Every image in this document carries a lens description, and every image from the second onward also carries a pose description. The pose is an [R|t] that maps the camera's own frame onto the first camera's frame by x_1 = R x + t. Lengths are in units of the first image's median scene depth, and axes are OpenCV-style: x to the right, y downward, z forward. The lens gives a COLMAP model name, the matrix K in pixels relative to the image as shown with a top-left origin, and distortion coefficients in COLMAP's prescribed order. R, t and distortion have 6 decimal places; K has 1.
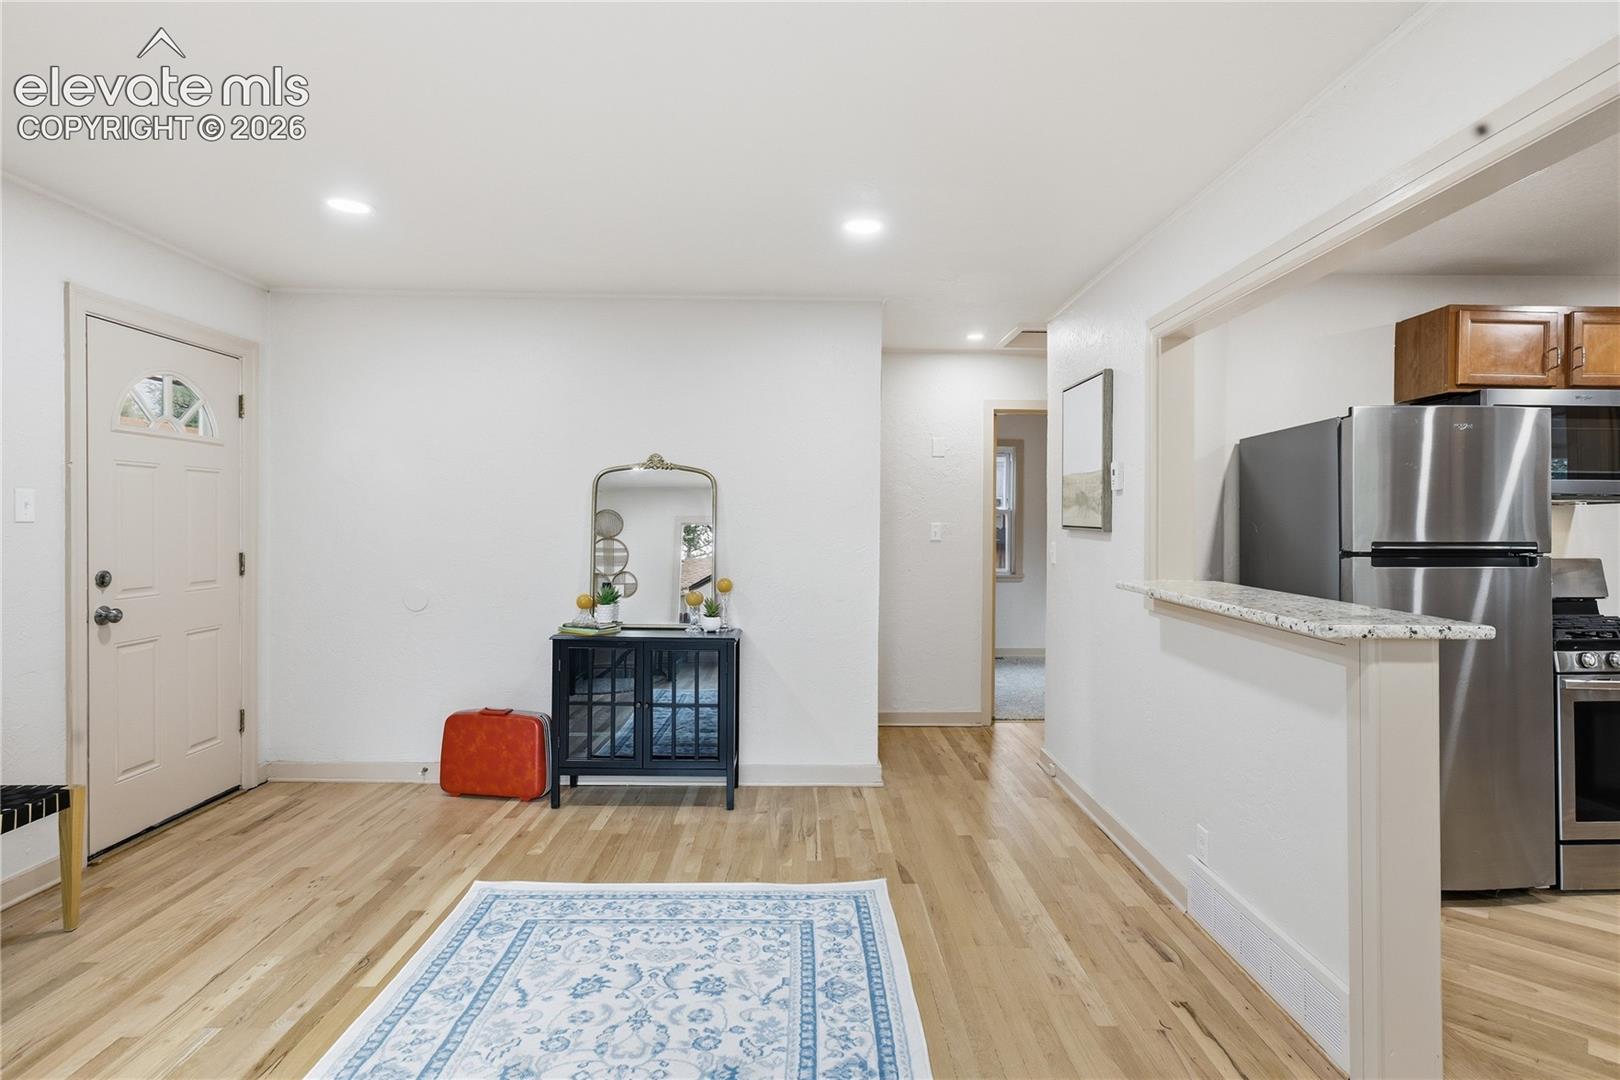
lens RADIAL K [[806.1, 0, 808.7], [0, 806.1, 532.2], [0, 0, 1]] dist [0.002627, 0.000963]
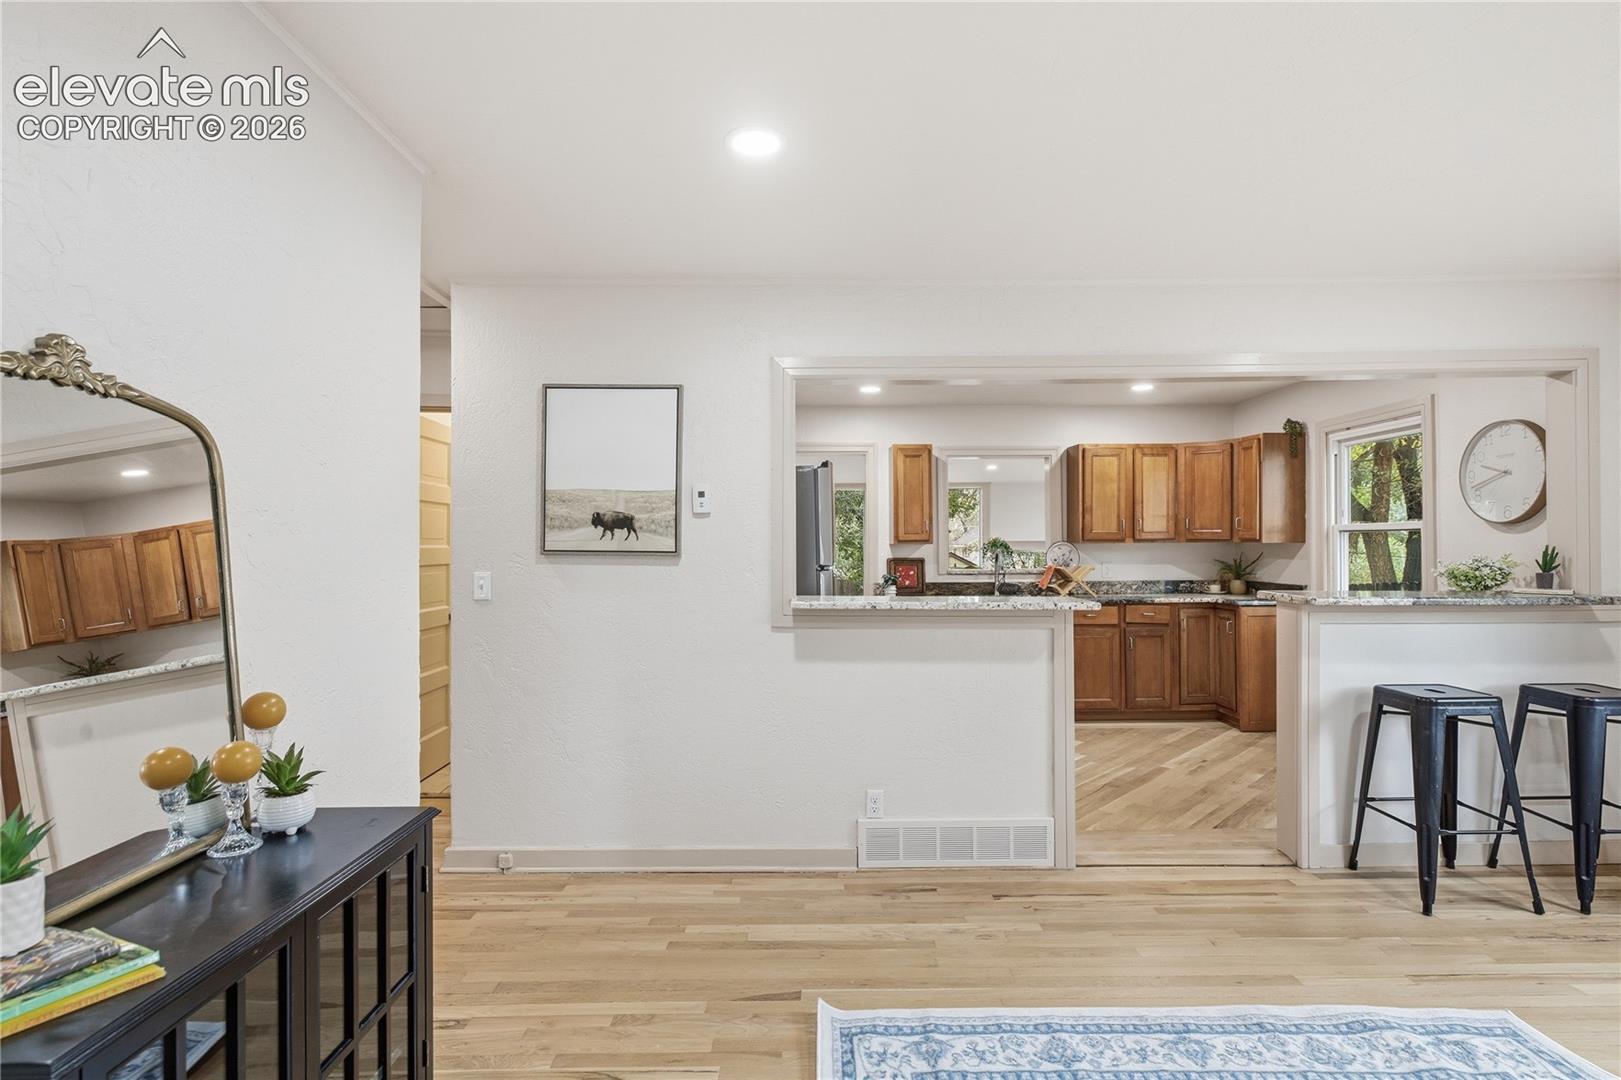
lens RADIAL K [[806.6, 0, 817.3], [0, 806.6, 536.4], [0, 0, 1]] dist [0.002627, 0.000963]
pose [[-0.004811, 0.002844, 0.999984, -0.663093], [0.015331, 0.999879, -0.002770, -0.020355], [-0.999871, 0.015318, -0.004854, 0.950242]]
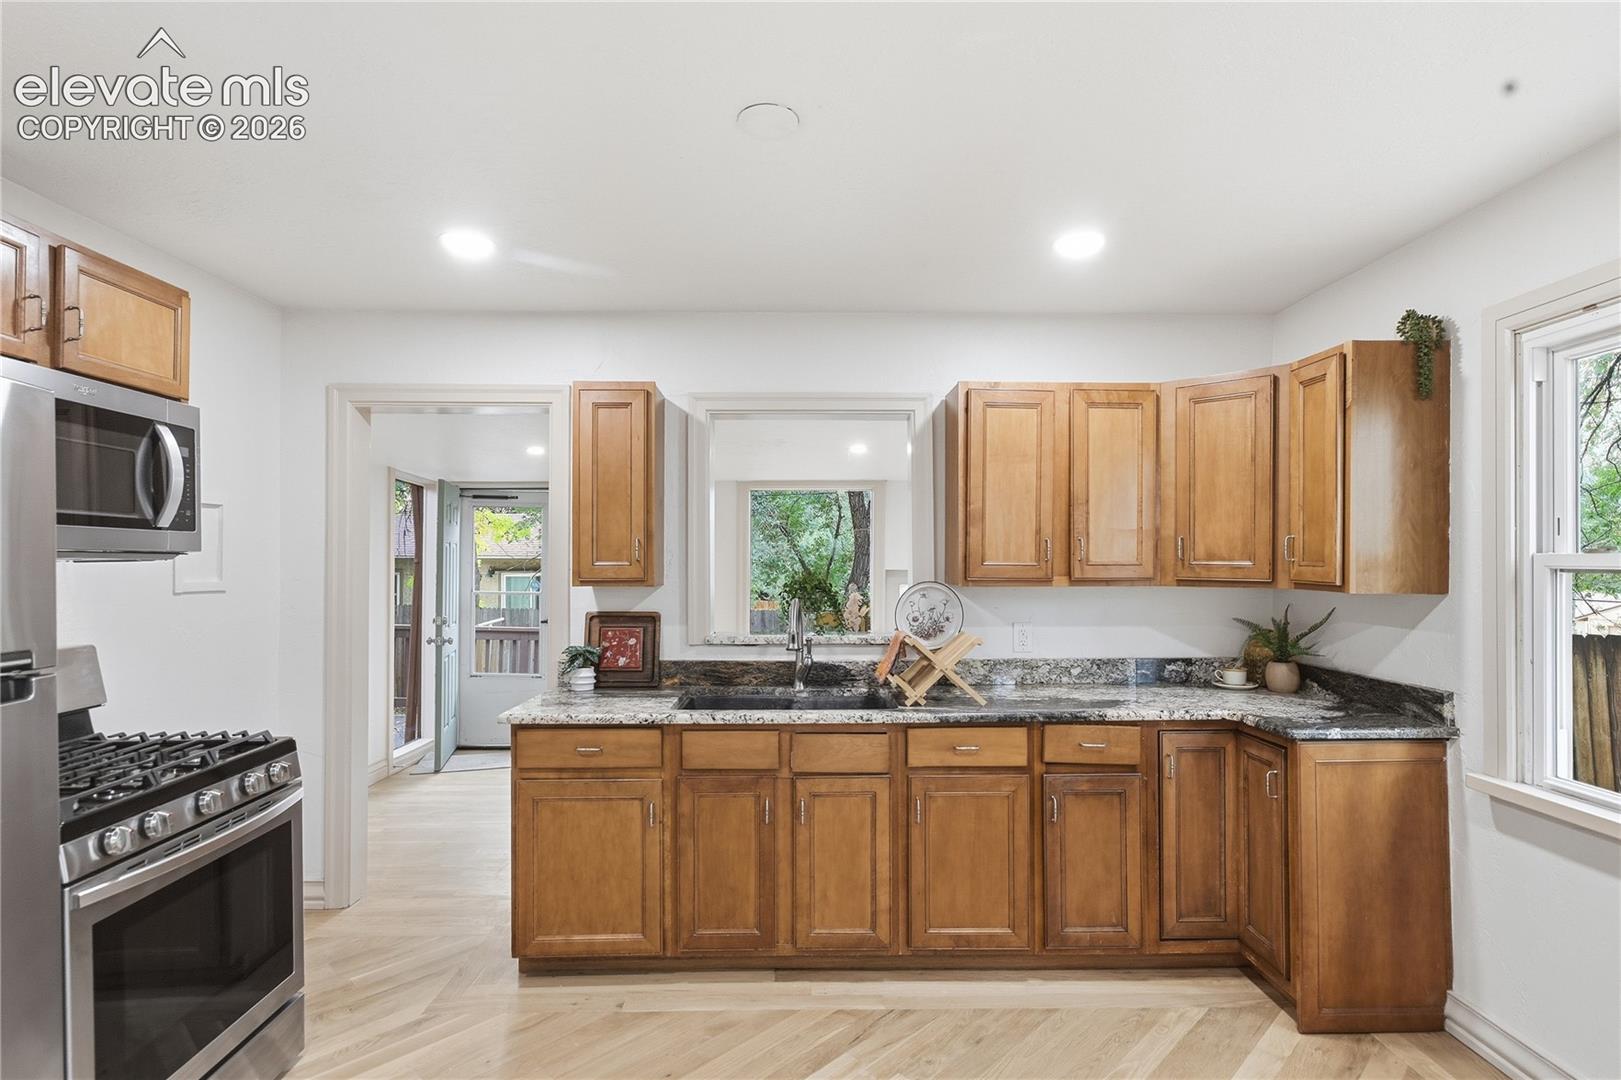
lens RADIAL K [[806.6, 0, 812.4], [0, 806.6, 553.4], [0, 0, 1]] dist [0.002627, 0.000963]
pose [[0.000686, 0.004668, 0.999989, 0.359622], [0.009823, 0.999941, -0.004675, -0.036828], [-0.999952, 0.009826, 0.000640, 0.464494]]
